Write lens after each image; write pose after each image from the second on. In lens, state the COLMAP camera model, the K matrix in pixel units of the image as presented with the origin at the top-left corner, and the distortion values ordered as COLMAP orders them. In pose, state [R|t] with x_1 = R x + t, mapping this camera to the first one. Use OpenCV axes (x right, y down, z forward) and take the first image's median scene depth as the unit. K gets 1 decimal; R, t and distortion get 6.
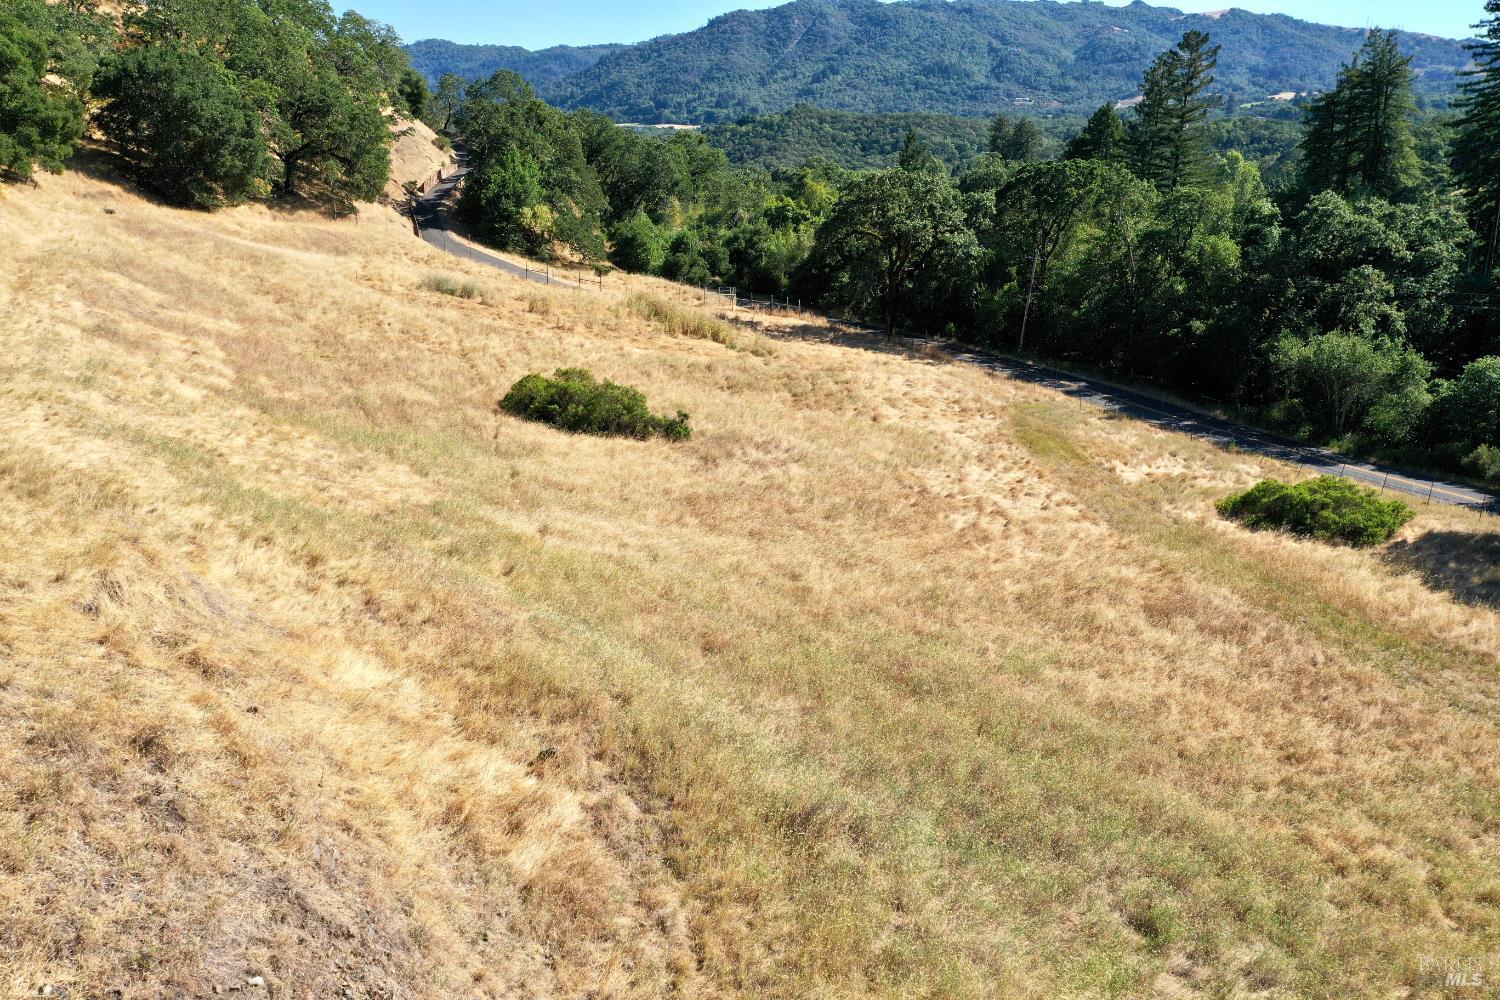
lens RADIAL K [[1186.2, 0, 753.2], [0, 1186.2, 496.5], [0, 0, 1]] dist [-0.002517, -0.004715]
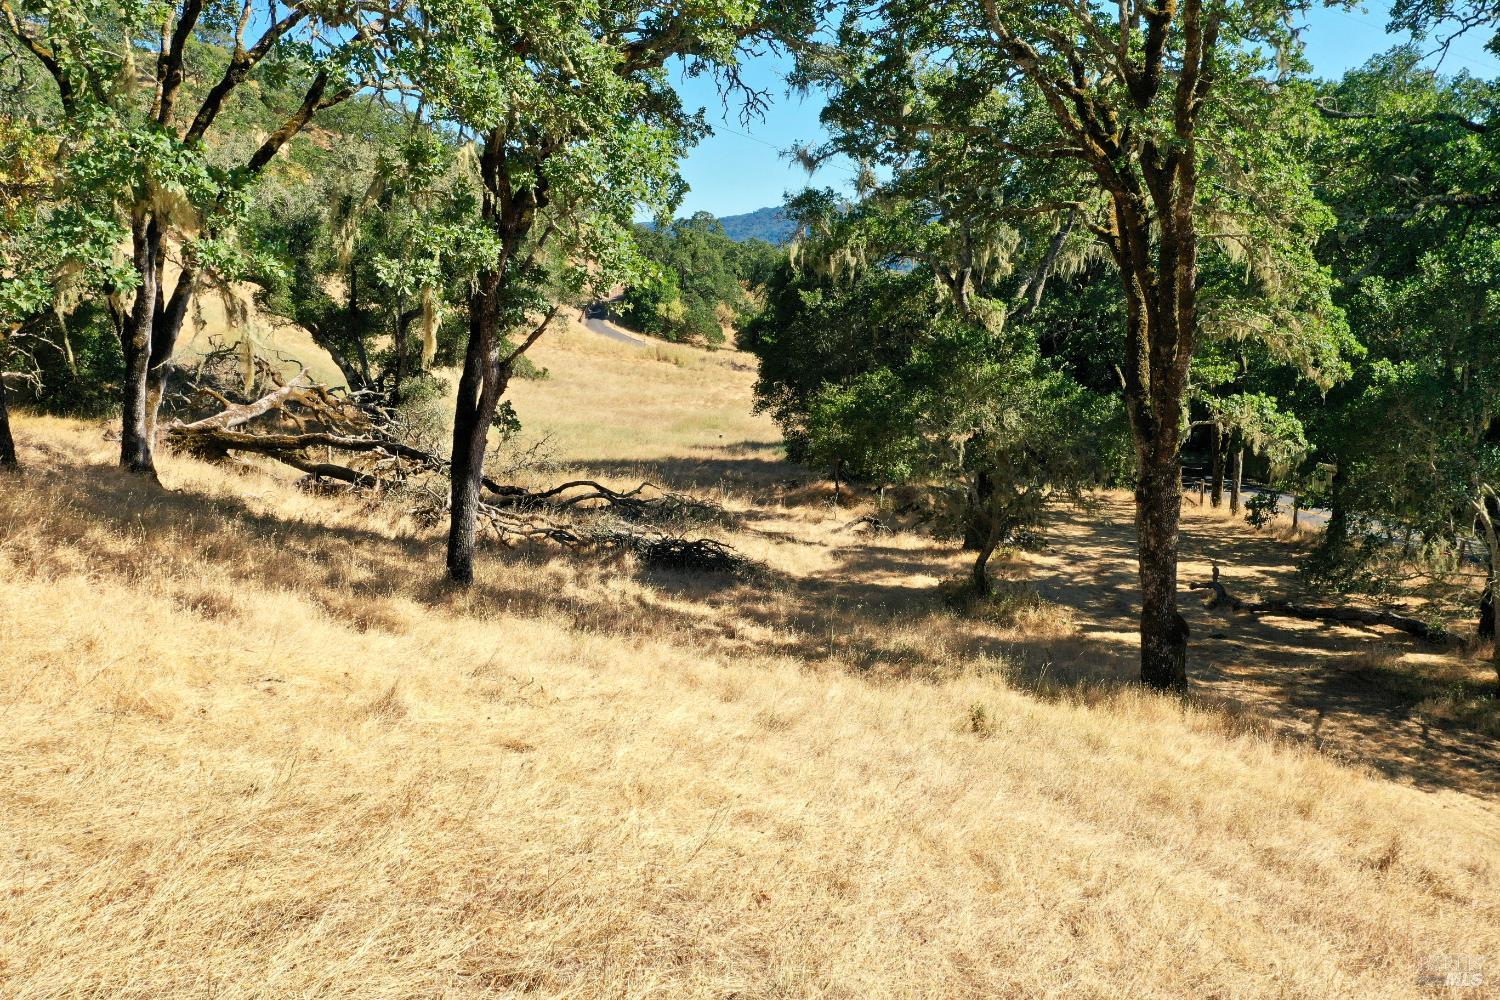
lens RADIAL K [[1186.2, 0, 756.7], [0, 1186.2, 494.3], [0, 0, 1]] dist [-0.002517, -0.004715]
pose [[0.957983, 0.030720, -0.285174, 0.314118], [-0.065160, 0.991561, -0.112077, 0.123598], [0.279324, 0.125950, 0.951901, -0.252741]]
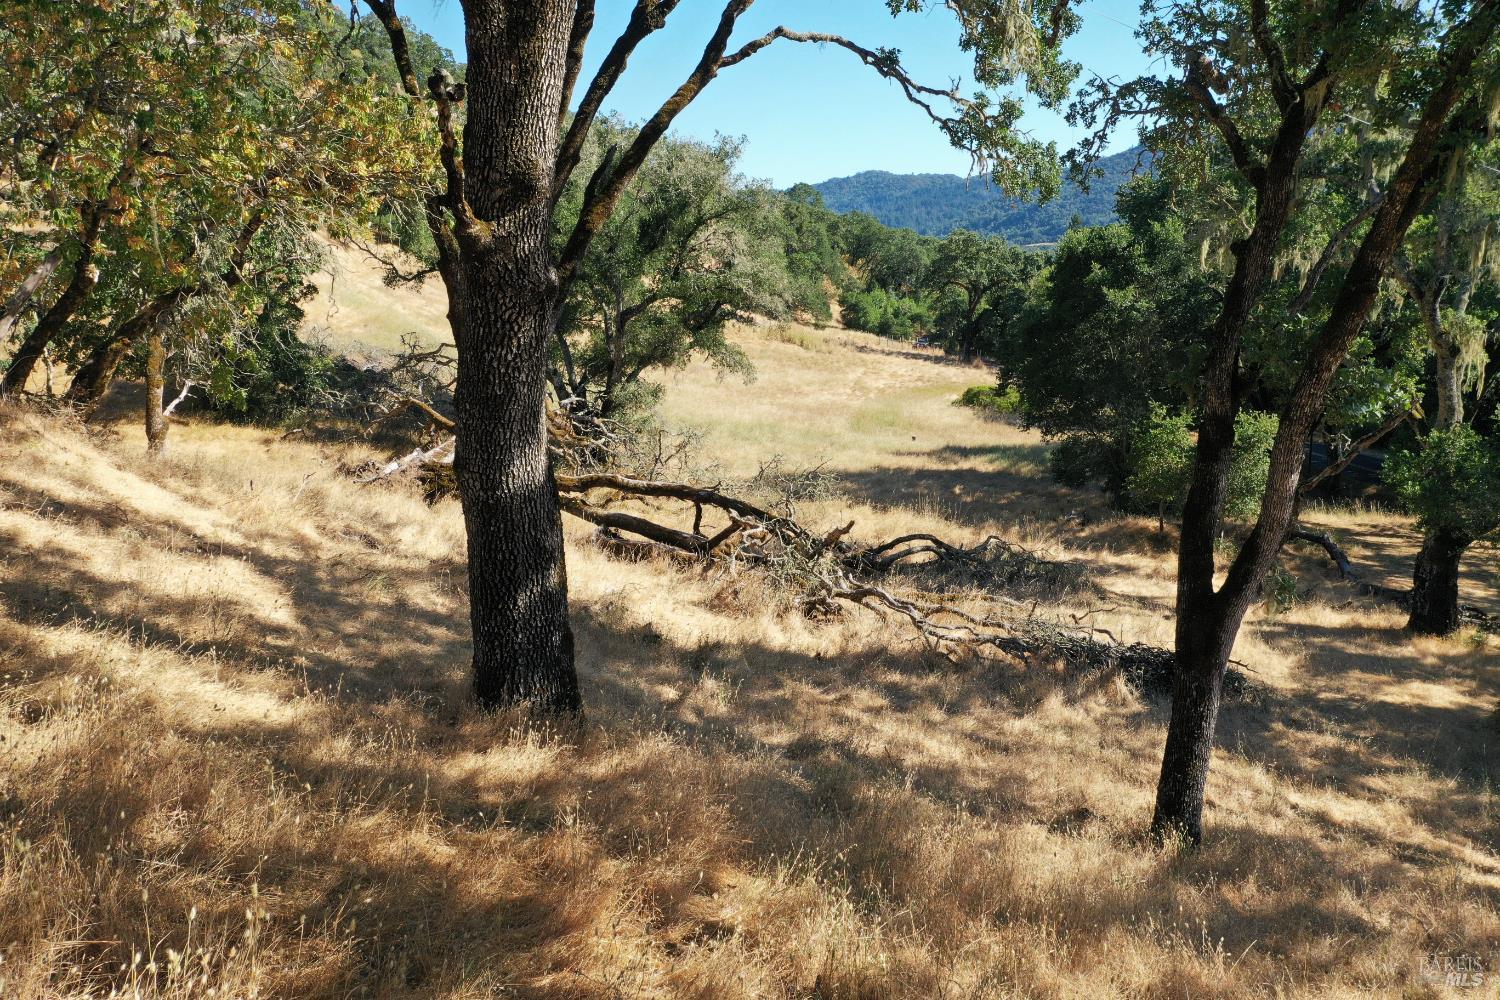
lens RADIAL K [[1186.2, 0, 754.7], [0, 1186.2, 495.1], [0, 0, 1]] dist [-0.002517, -0.004715]
pose [[0.939873, 0.051595, -0.337603, 0.257013], [-0.084490, 0.992922, -0.083473, 0.109690], [0.330907, 0.106978, 0.937580, -0.228102]]
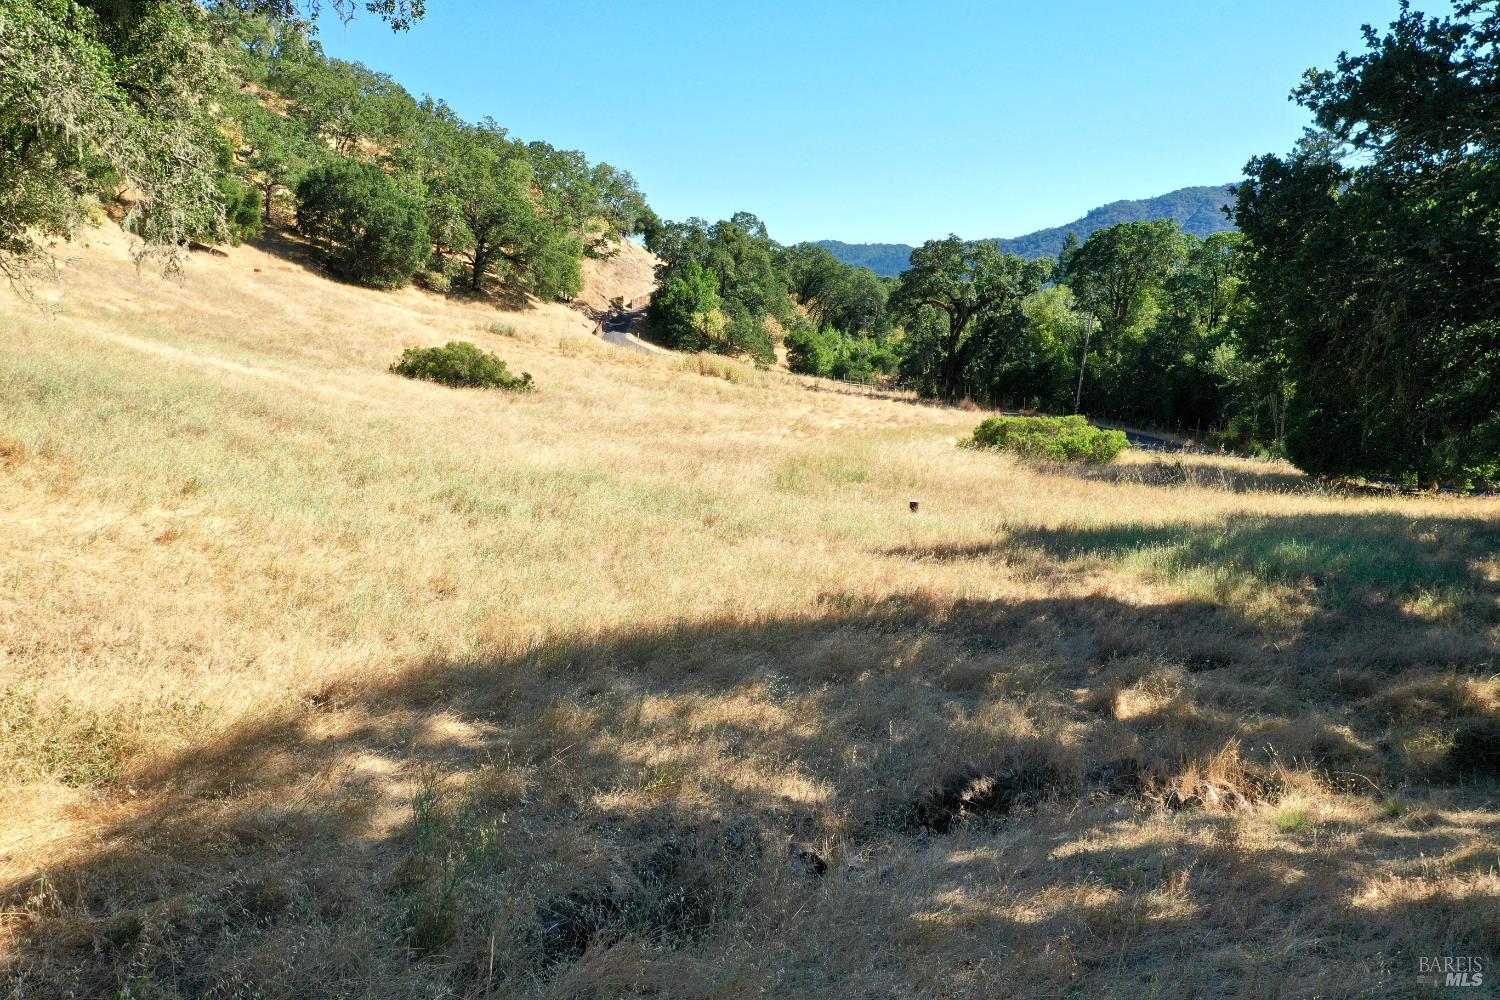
lens RADIAL K [[1186.2, 0, 750.1], [0, 1186.2, 502.6], [0, 0, 1]] dist [-0.002517, -0.004715]
pose [[0.950824, 0.032775, -0.307992, 0.197701], [-0.078107, 0.987621, -0.136033, 0.075098], [0.299721, 0.153399, 0.941614, 0.009045]]
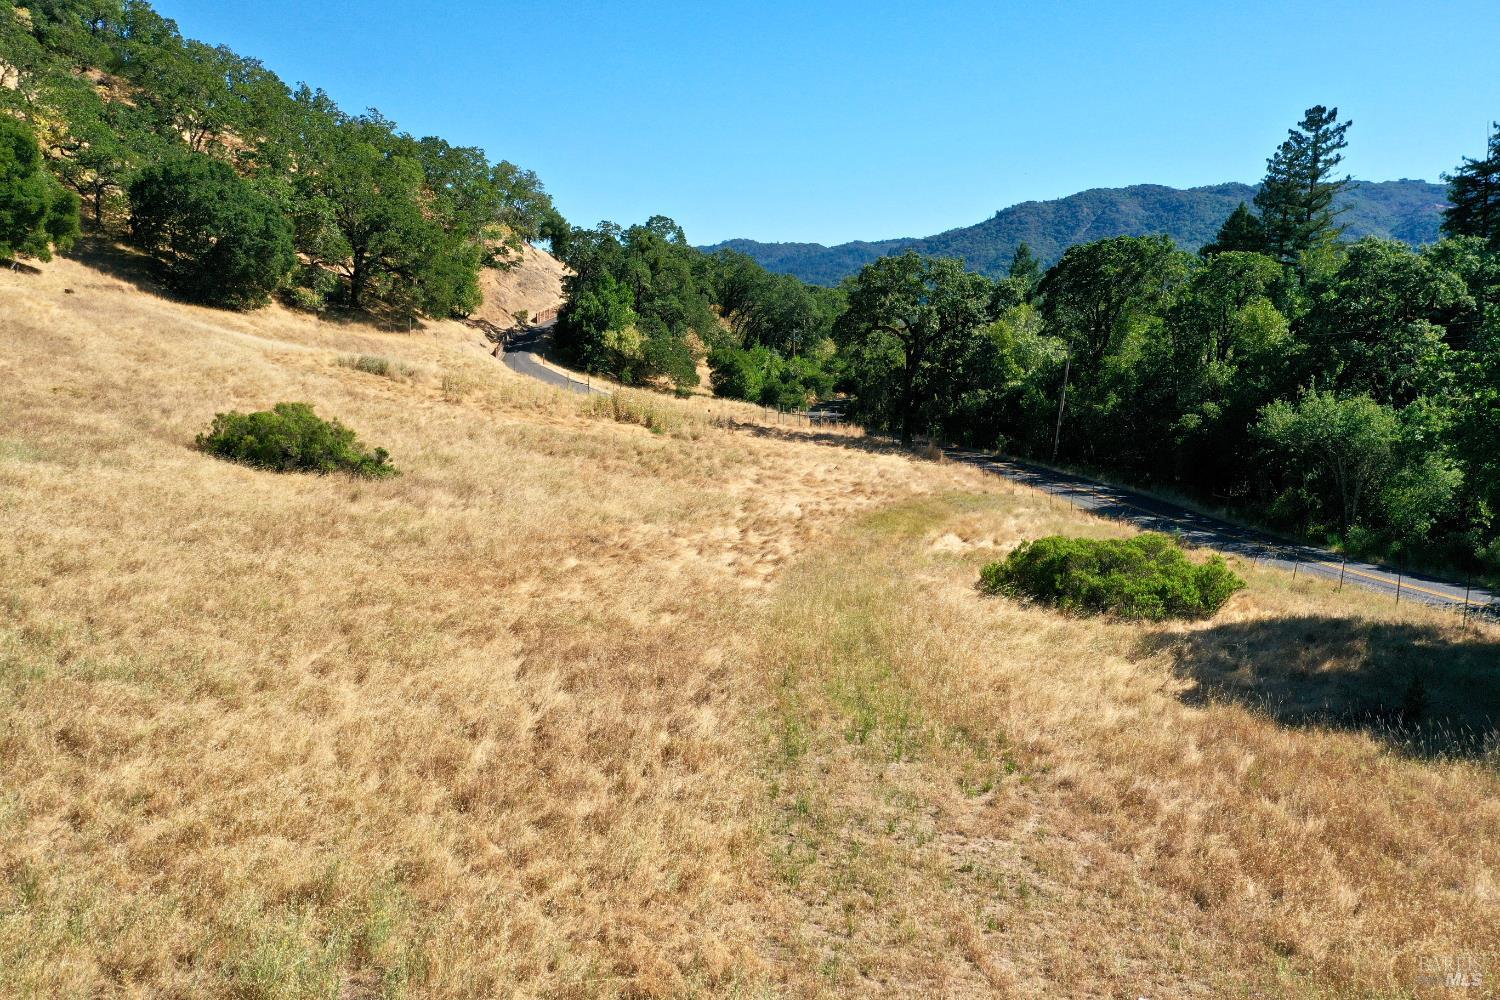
lens RADIAL K [[1186.2, 0, 748.5], [0, 1186.2, 500.9], [0, 0, 1]] dist [-0.002517, -0.004715]
pose [[0.970377, 0.022209, -0.240575, 0.157531], [-0.057549, 0.988352, -0.140888, 0.027271], [0.234643, 0.150559, 0.960351, 0.106390]]
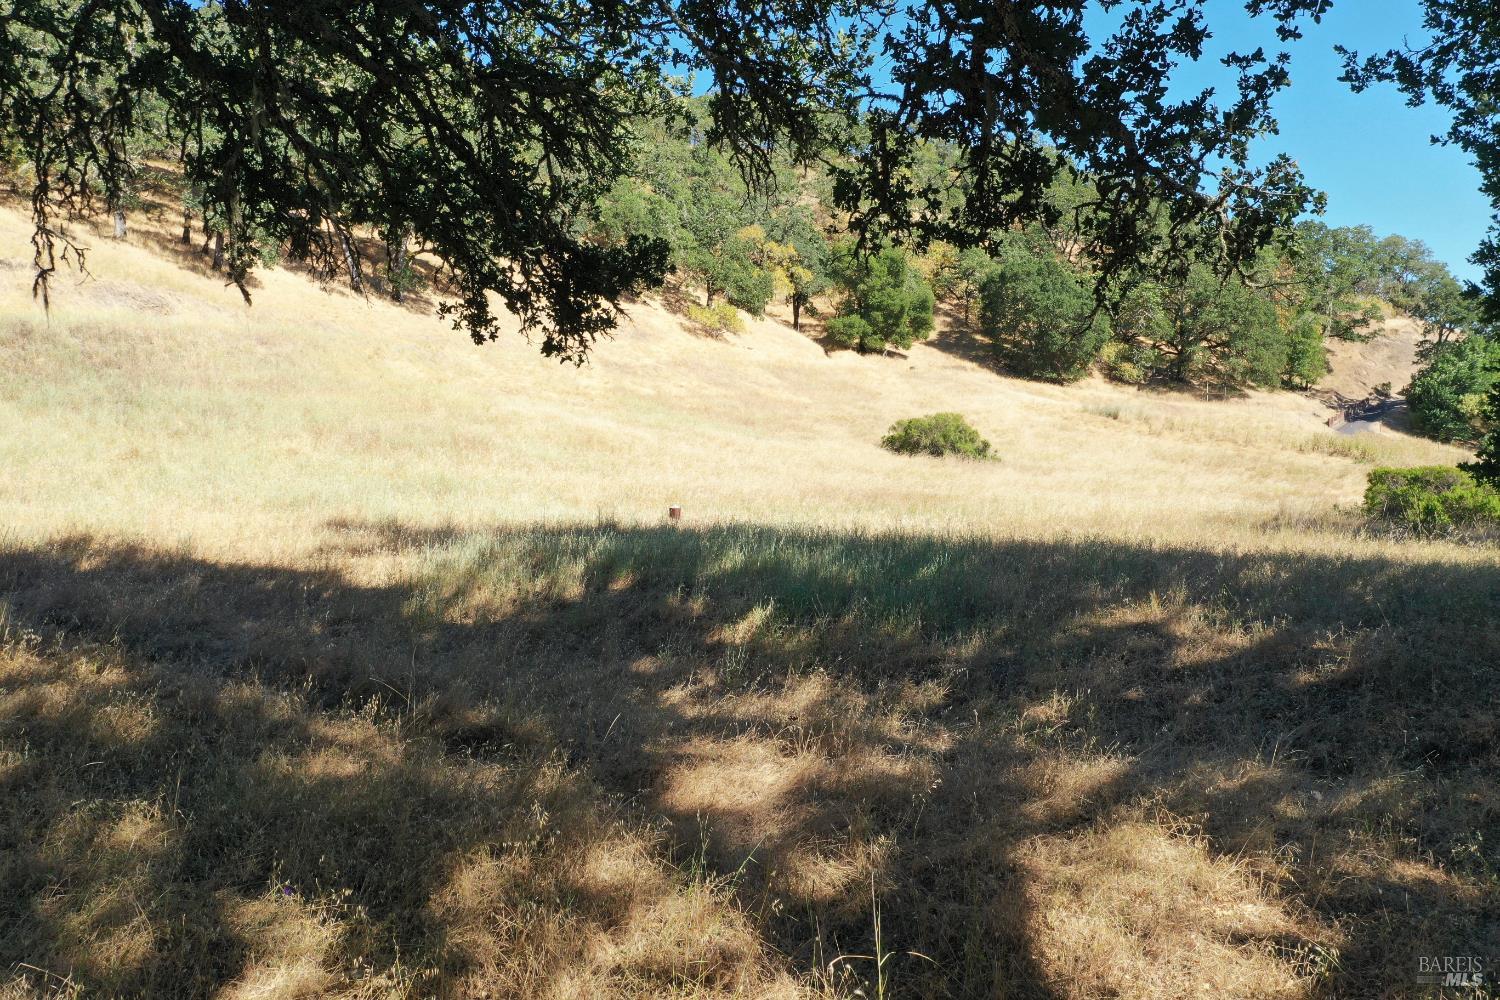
lens RADIAL K [[1186.2, 0, 748.9], [0, 1186.2, 483.8], [0, 0, 1]] dist [-0.002517, -0.004715]
pose [[0.510209, -0.002580, -0.860046, 0.301170], [-0.221454, 0.965883, -0.134272, 0.063136], [0.831050, 0.258968, 0.492231, 0.122878]]
